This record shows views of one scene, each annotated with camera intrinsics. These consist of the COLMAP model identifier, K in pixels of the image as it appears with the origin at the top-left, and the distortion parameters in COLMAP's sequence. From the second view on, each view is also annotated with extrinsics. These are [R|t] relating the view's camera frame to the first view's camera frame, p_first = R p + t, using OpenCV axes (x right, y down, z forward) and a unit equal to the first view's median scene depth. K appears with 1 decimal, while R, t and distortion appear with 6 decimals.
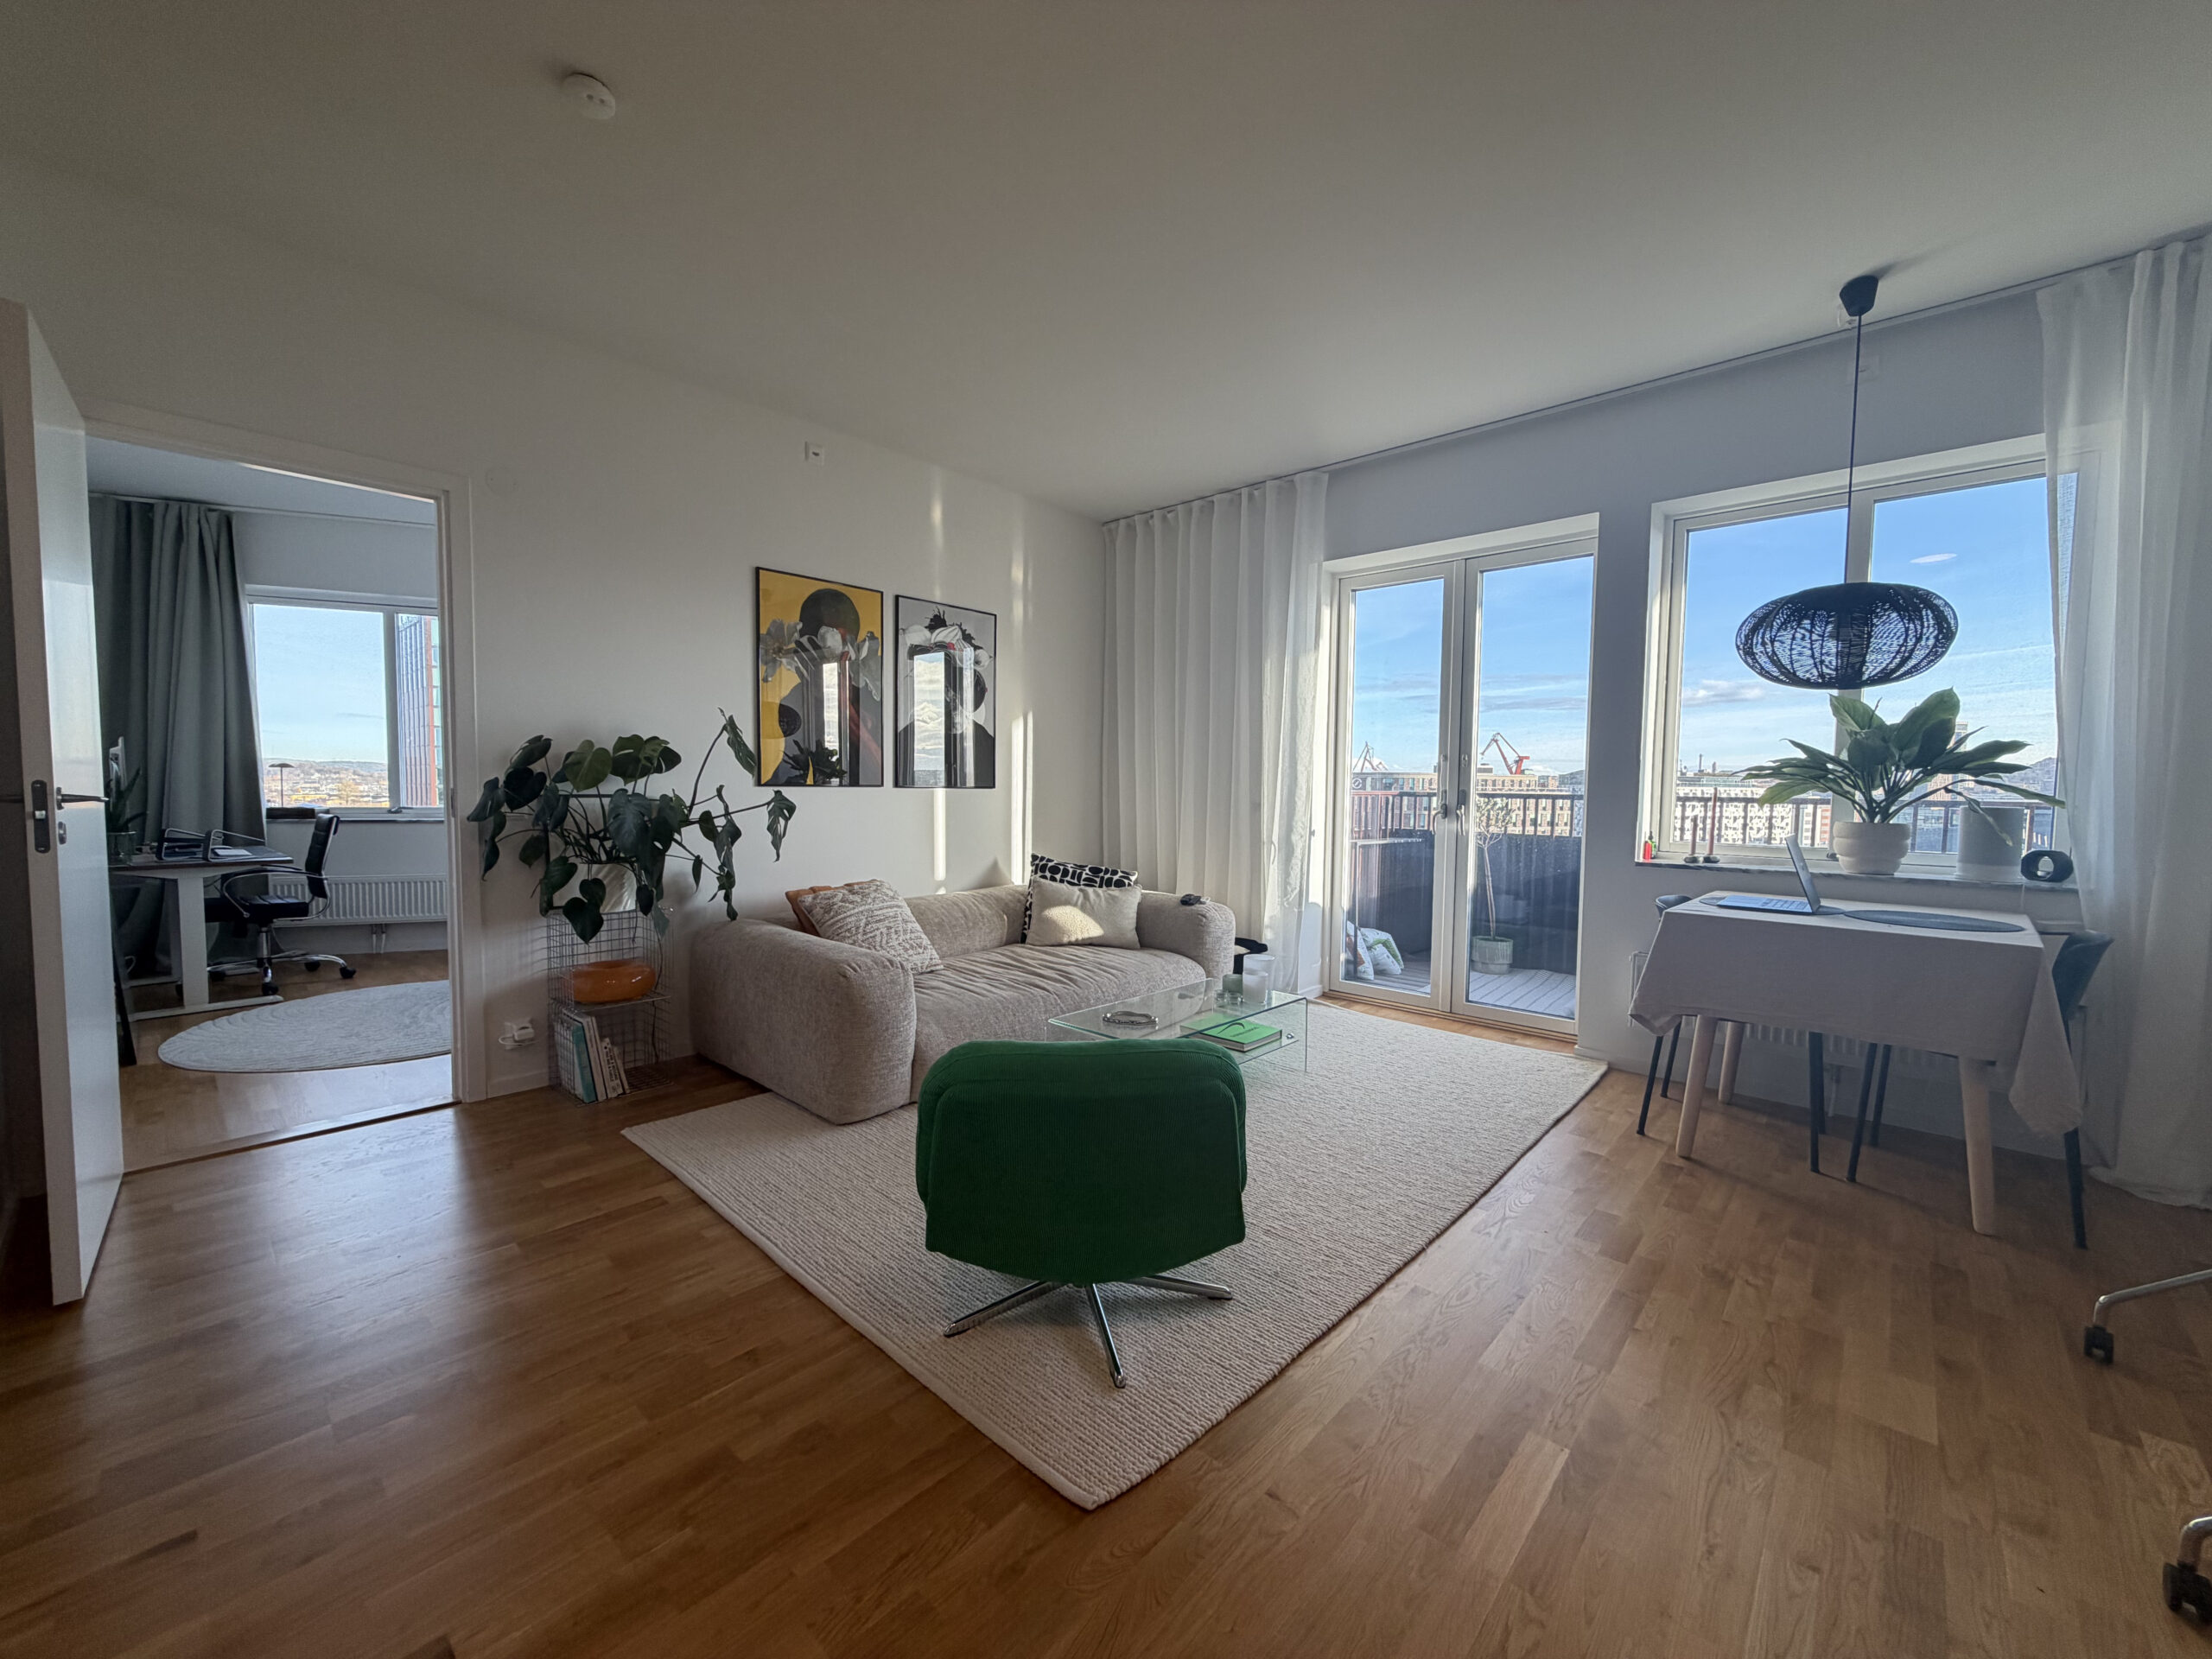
lens RADIAL K [[876.7, 0, 1106.0], [0, 876.7, 829.5], [0, 0, 1]] dist [0.000350, 0.000044]
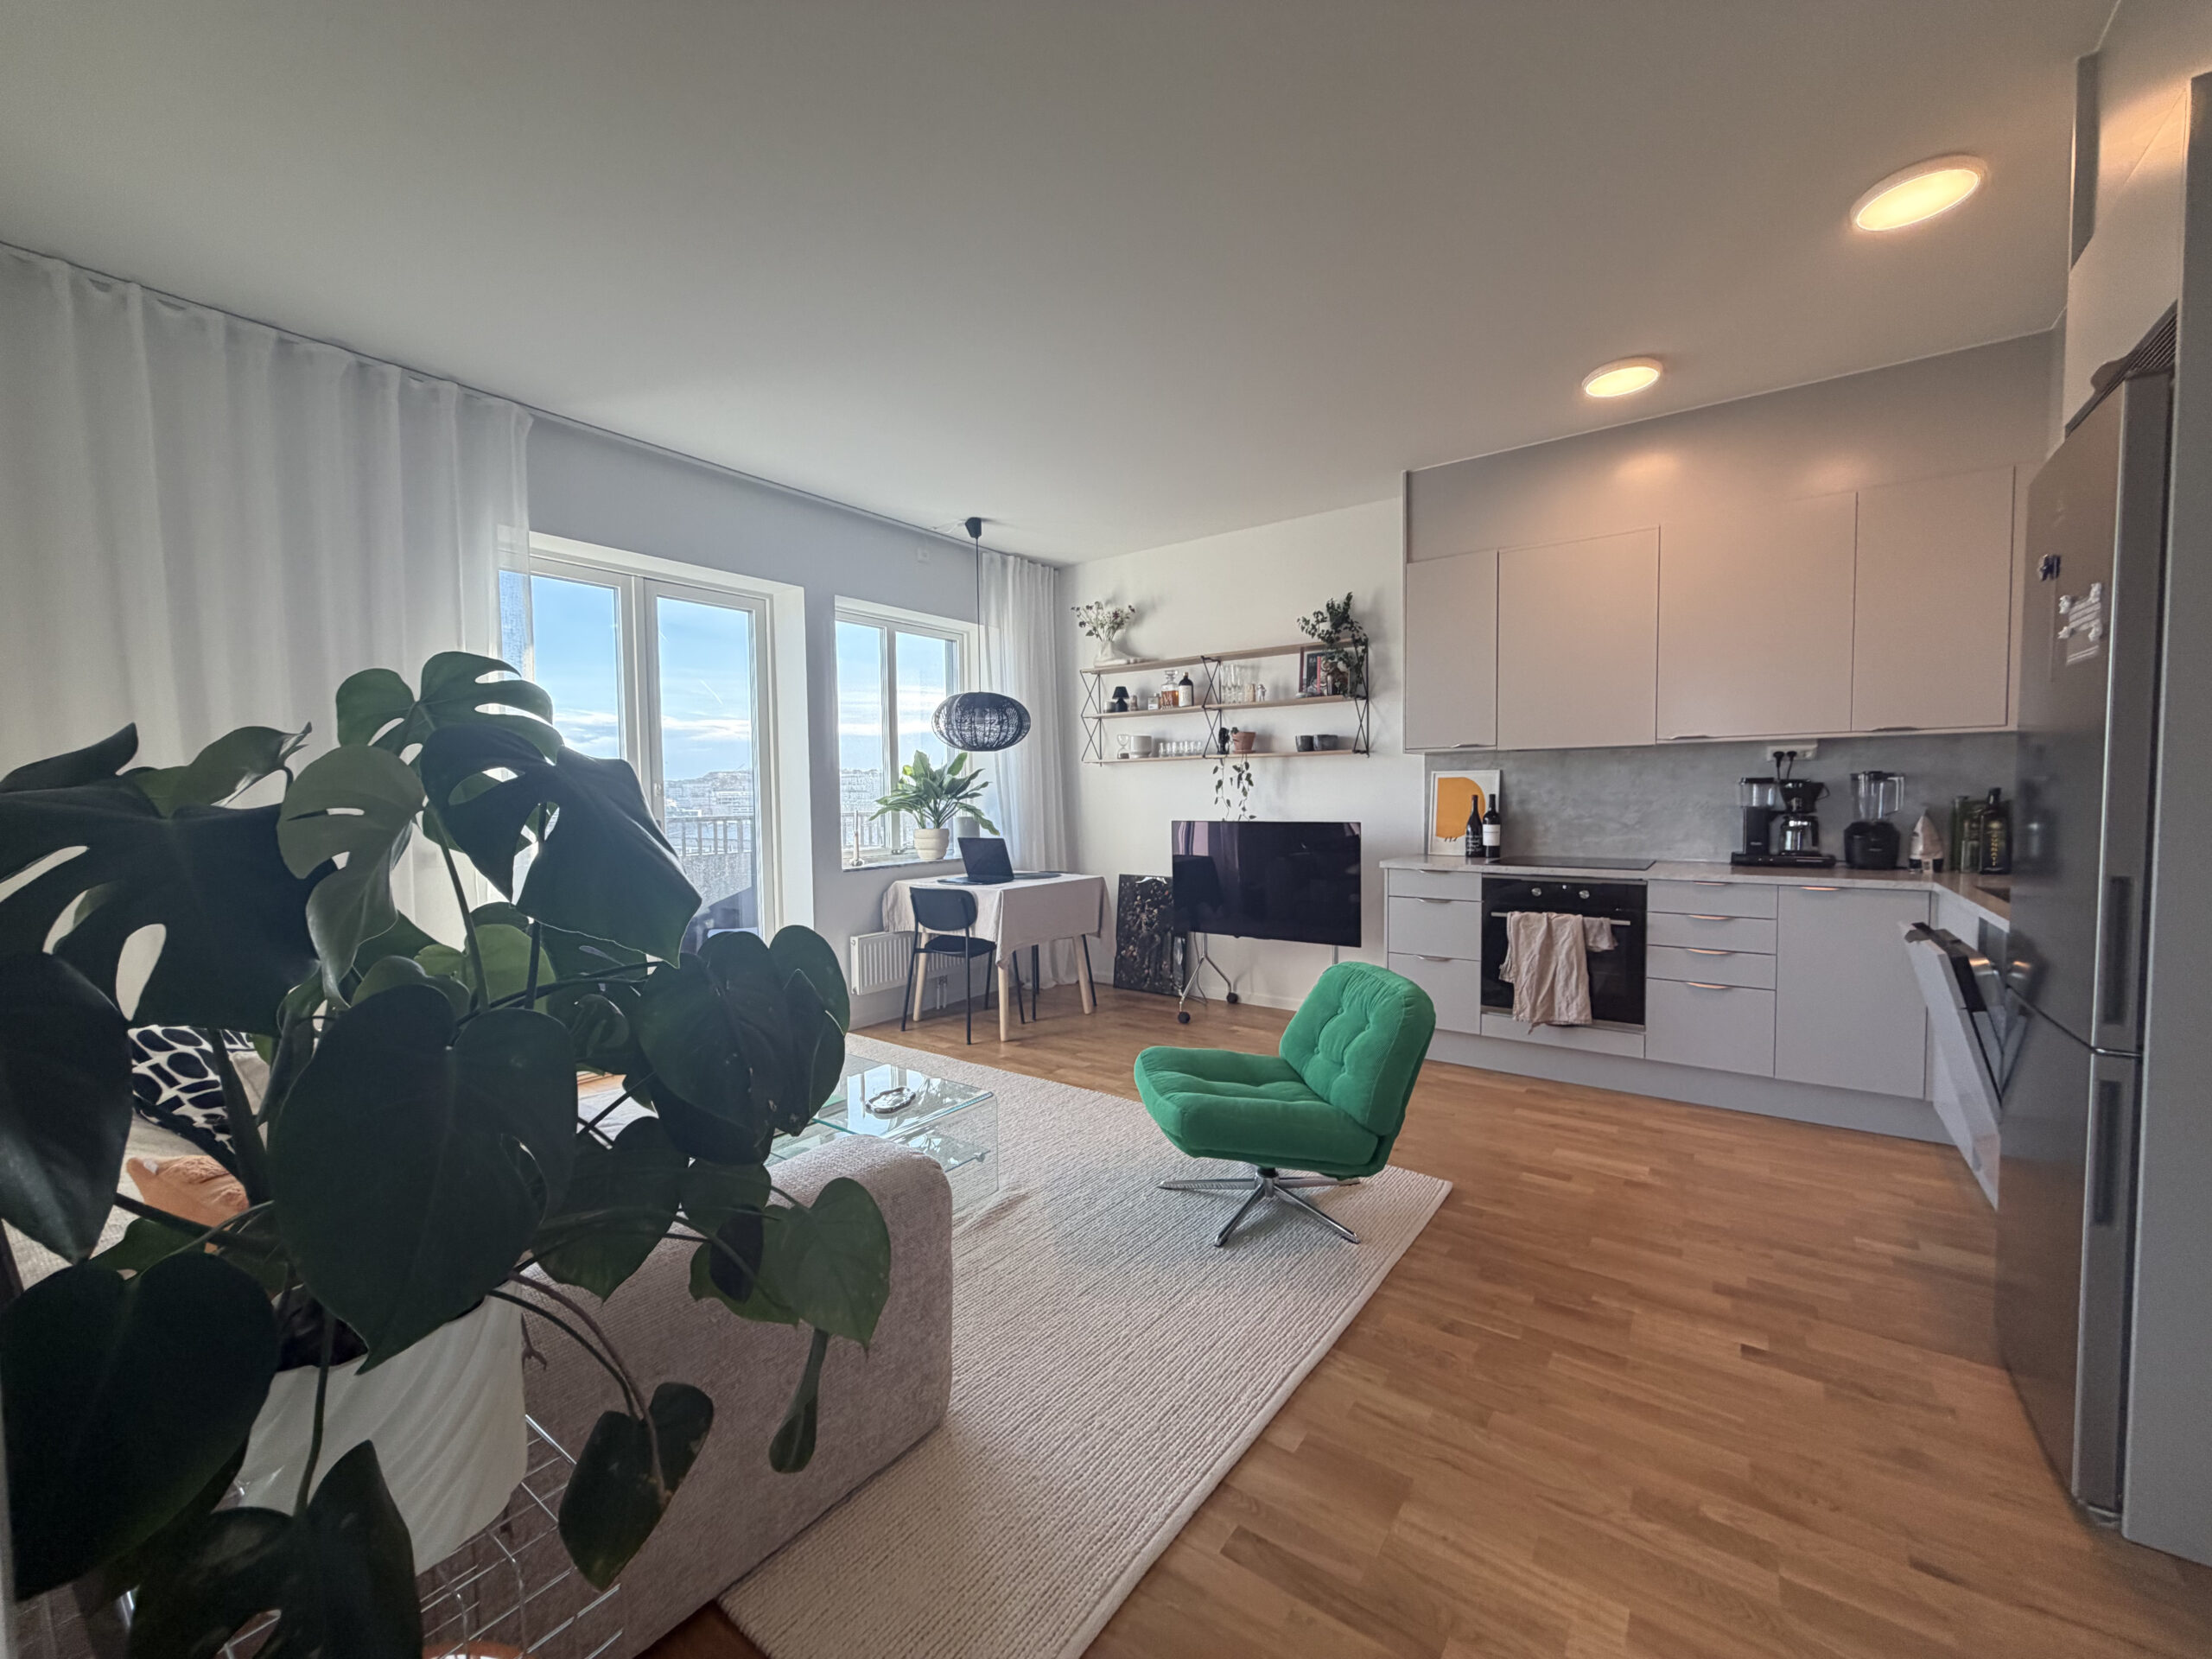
lens RADIAL K [[876.7, 0, 1106.0], [0, 876.7, 829.5], [0, 0, 1]] dist [0.000350, 0.000044]
pose [[-0.112001, -0.051779, 0.992358, -0.967475], [0.065077, 0.996116, 0.059319, -0.098575], [-0.991575, 0.071223, -0.108196, 1.009209]]
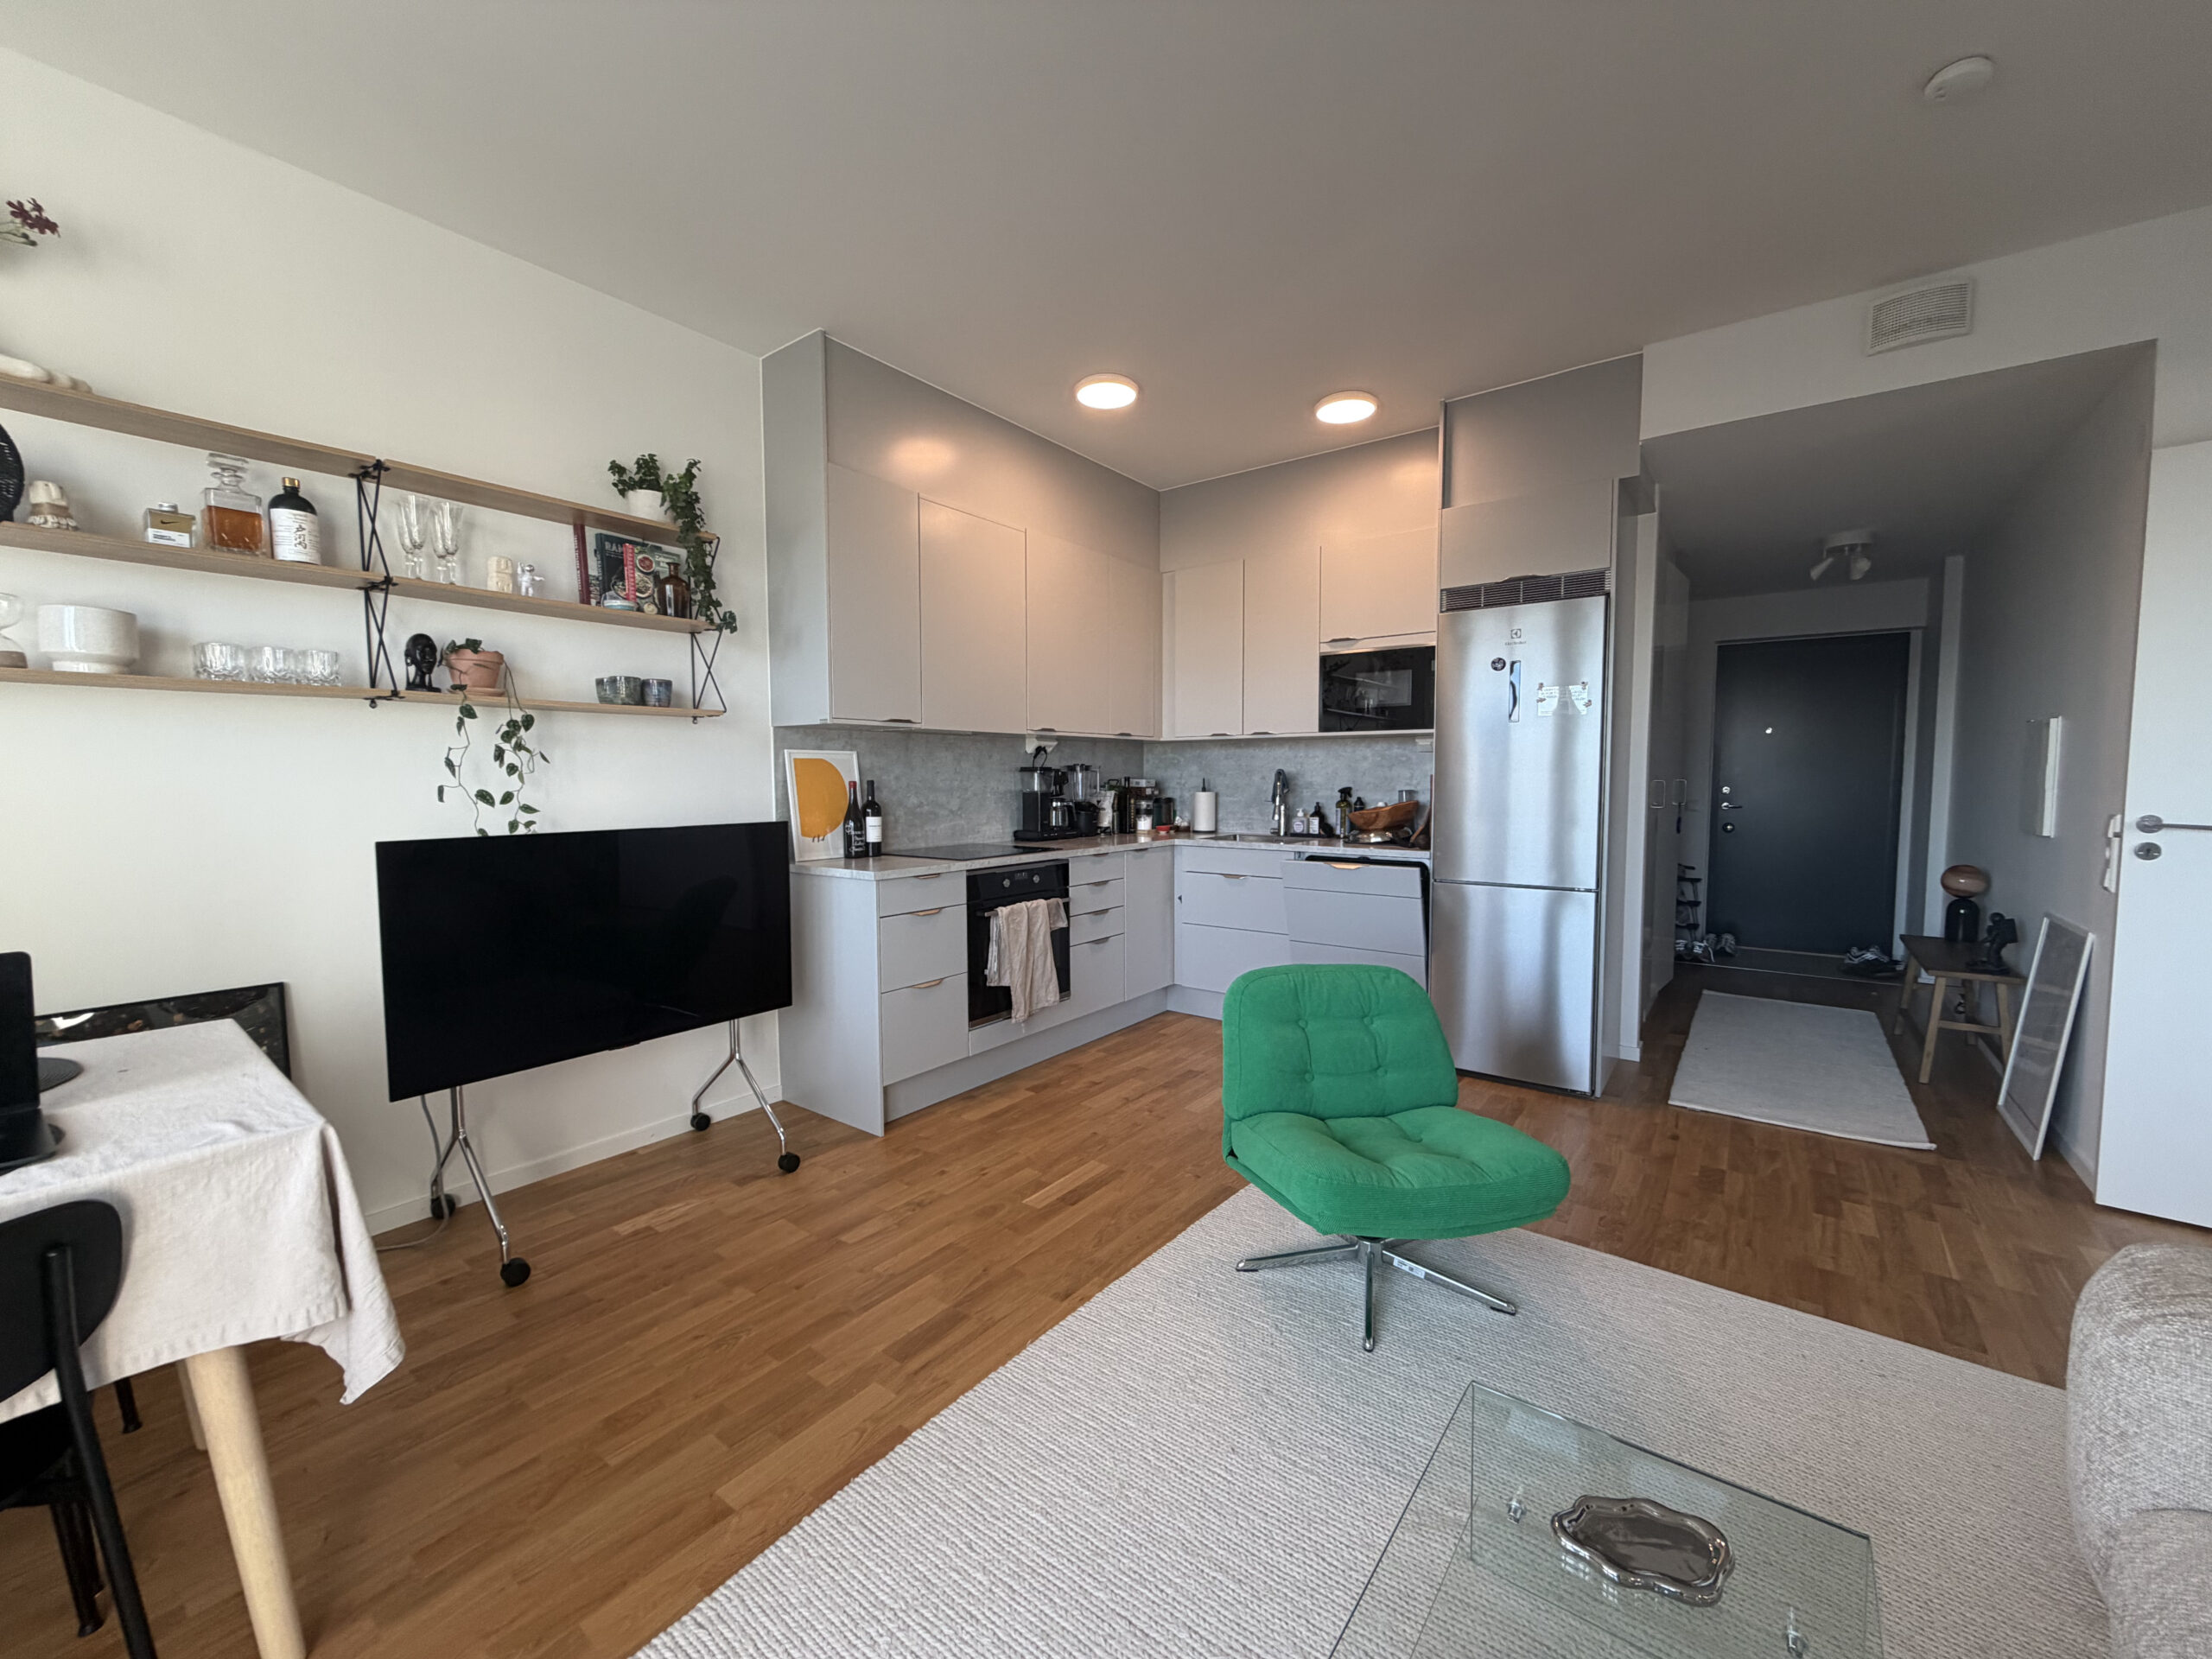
lens RADIAL K [[876.7, 0, 1106.0], [0, 876.7, 829.5], [0, 0, 1]] dist [0.000350, 0.000044]
pose [[-0.995600, -0.000824, -0.093698, 0.310372], [-0.011598, 0.993355, 0.114506, -0.104505], [0.092981, 0.115089, -0.988994, 1.490770]]
